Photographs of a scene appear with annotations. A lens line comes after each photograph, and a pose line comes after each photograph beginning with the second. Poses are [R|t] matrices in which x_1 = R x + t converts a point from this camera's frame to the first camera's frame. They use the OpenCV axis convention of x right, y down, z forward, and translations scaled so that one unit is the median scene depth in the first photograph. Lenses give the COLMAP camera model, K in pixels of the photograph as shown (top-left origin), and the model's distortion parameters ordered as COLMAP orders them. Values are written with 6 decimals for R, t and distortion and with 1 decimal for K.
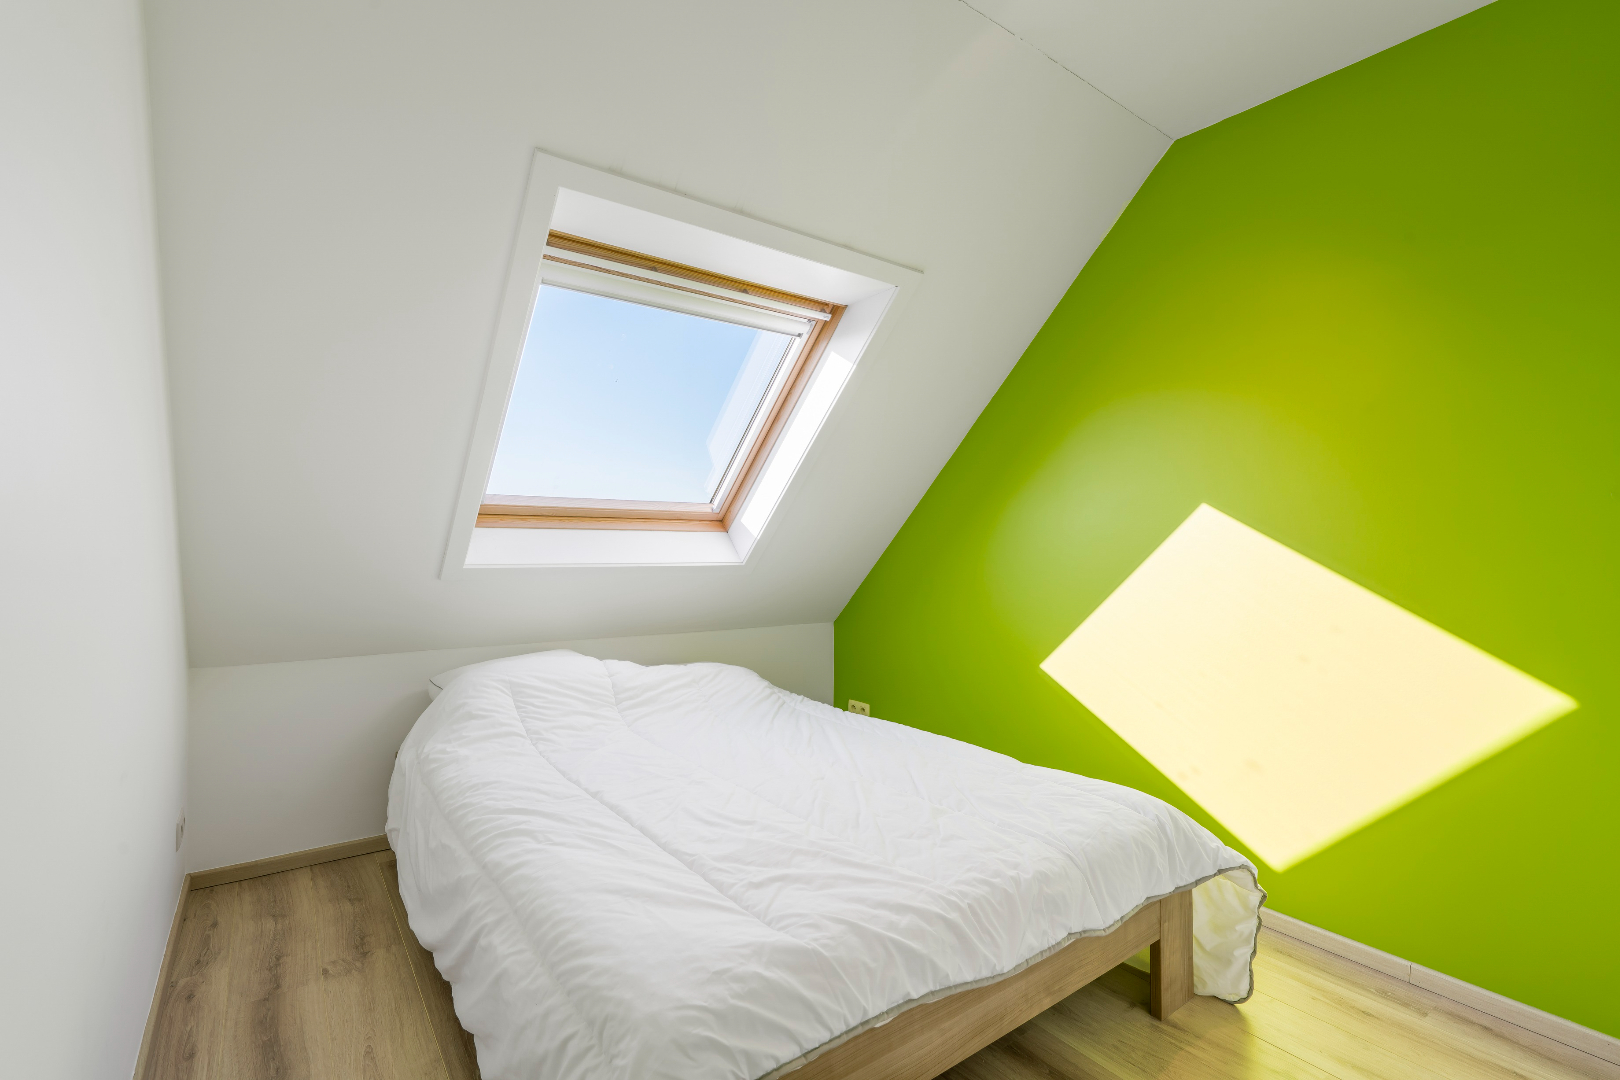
lens RADIAL K [[740.5, 0, 810.8], [0, 740.5, 541.3], [0, 0, 1]] dist [-0.000415, 0.000016]
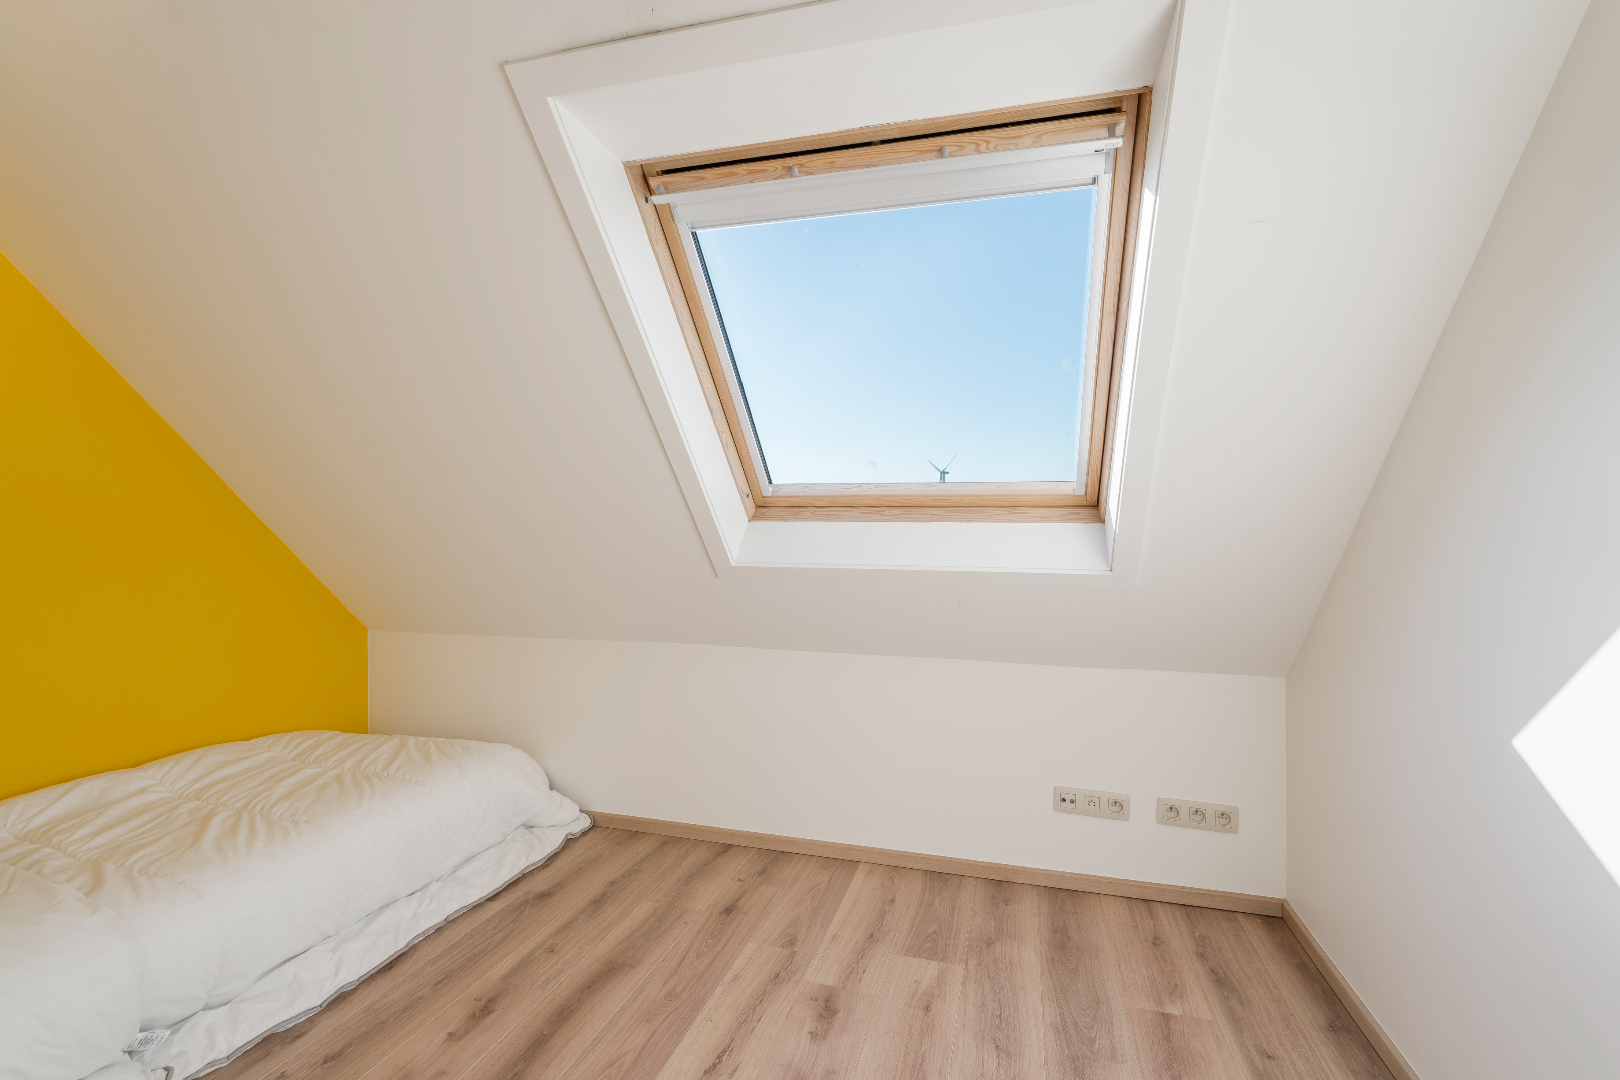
lens RADIAL K [[740.5, 0, 810.0], [0, 740.5, 537.5], [0, 0, 1]] dist [-0.000415, 0.000016]
pose [[0.611369, 0.004048, -0.791336, 0.282075], [0.001317, 0.999980, 0.006132, -0.003289], [0.791345, -0.004791, 0.611351, 0.430942]]
